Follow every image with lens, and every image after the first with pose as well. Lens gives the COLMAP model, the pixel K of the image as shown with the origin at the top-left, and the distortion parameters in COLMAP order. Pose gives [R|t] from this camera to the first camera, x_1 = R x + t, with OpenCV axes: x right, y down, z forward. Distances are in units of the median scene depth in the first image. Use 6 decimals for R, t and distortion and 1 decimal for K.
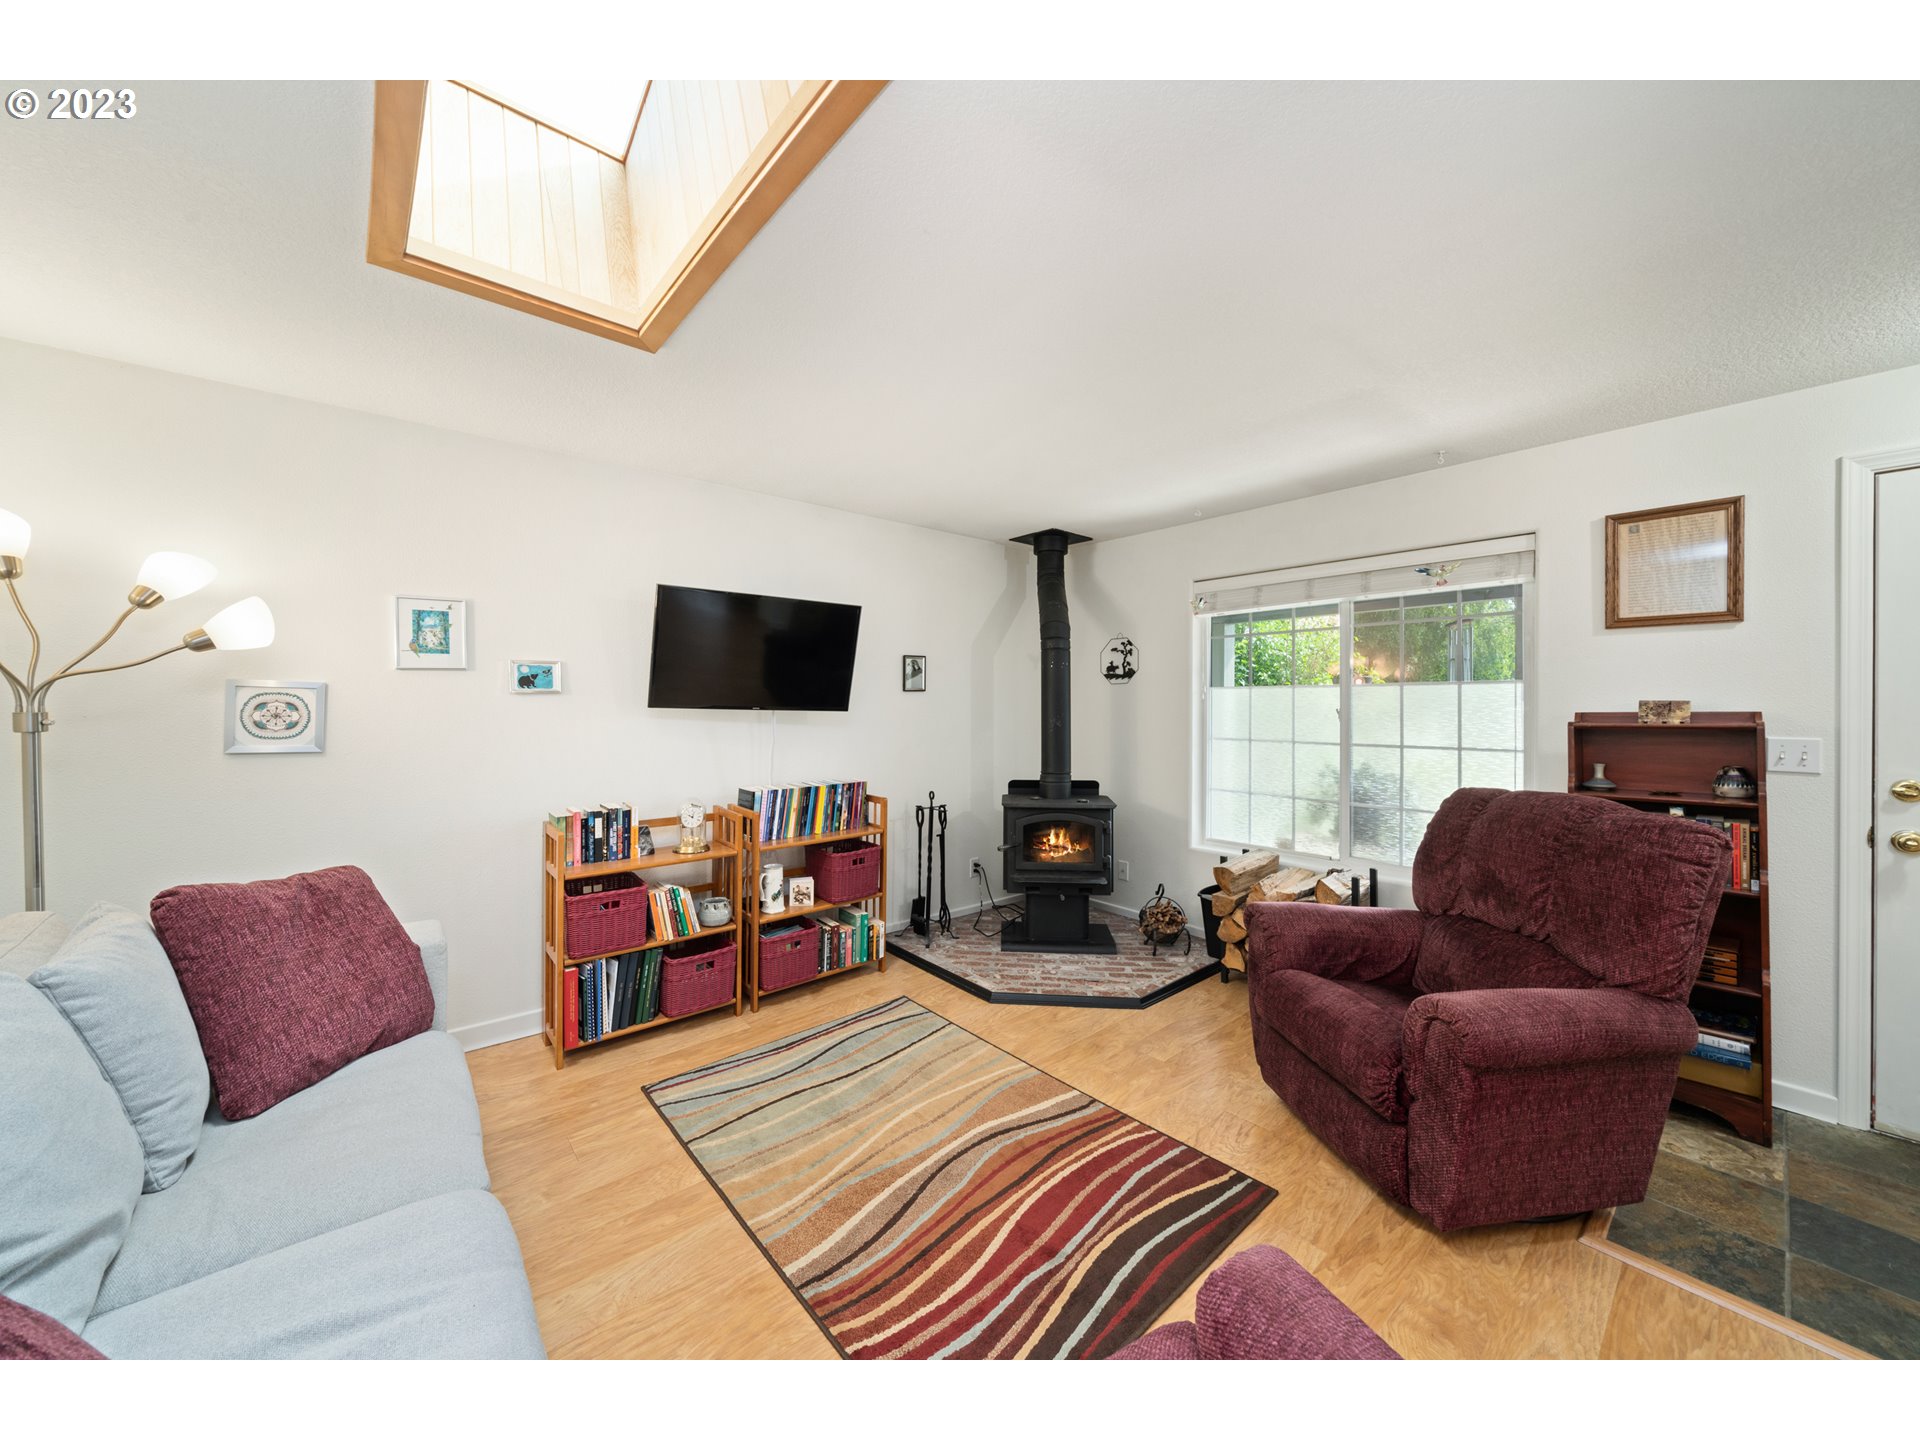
lens RADIAL K [[692.8, 0, 949.9], [0, 692.8, 704.5], [0, 0, 1]] dist [-0.010239, -0.000192]
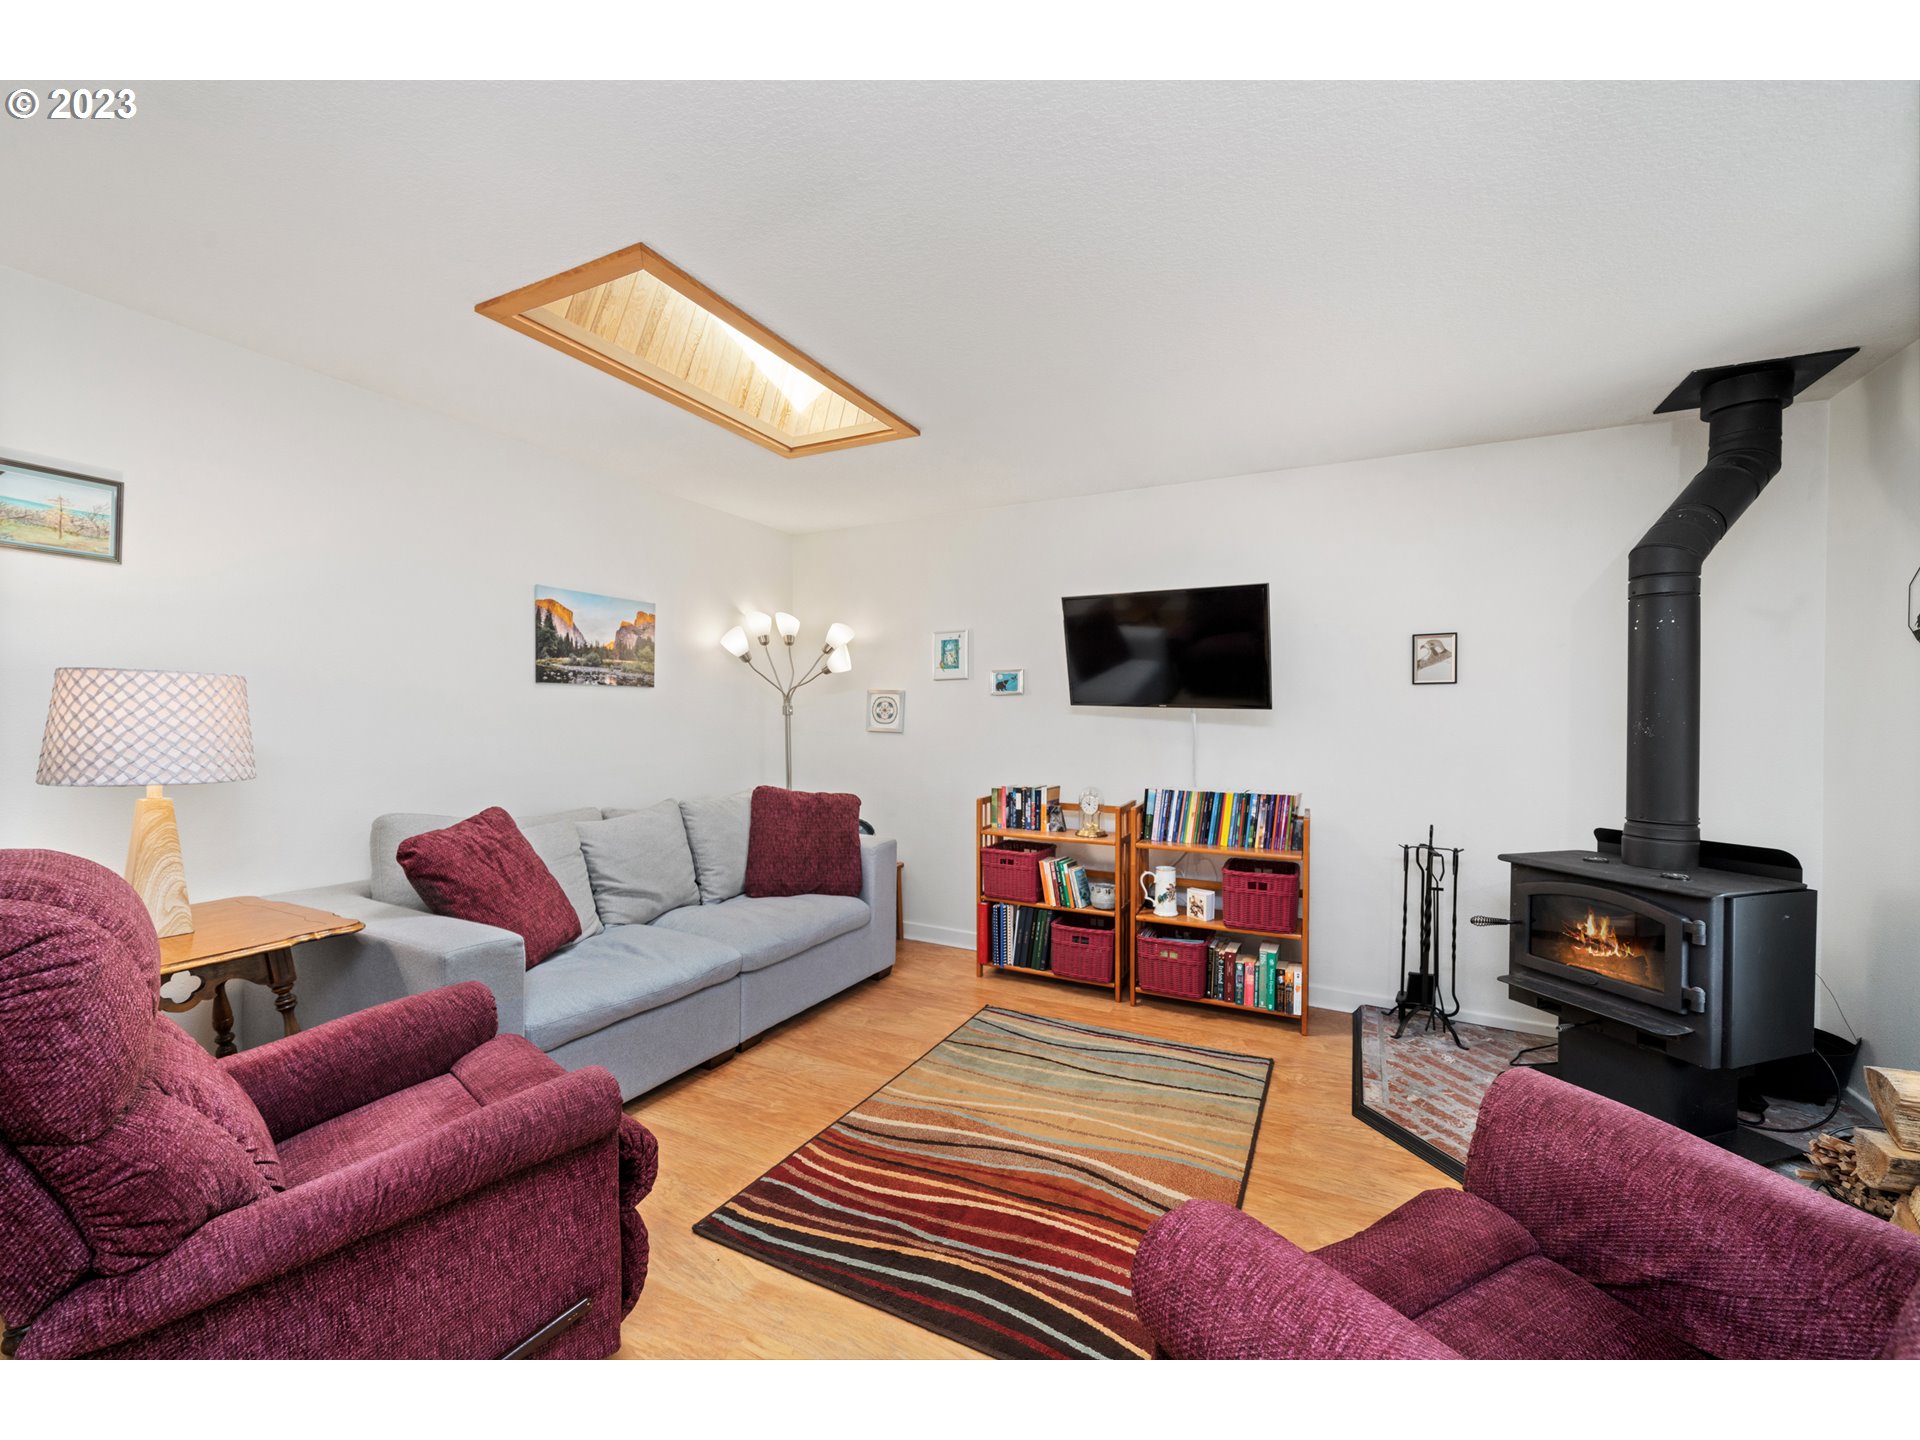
lens RADIAL K [[776.3, 0, 960.0], [0, 776.3, 717.9], [0, 0, 1]] dist [-0.000917, 0.000110]
pose [[0.380846, 0.001293, -0.924638, 0.696992], [-0.008426, 0.999962, -0.002073, 0.030162], [0.924600, 0.008581, 0.380842, 0.344725]]
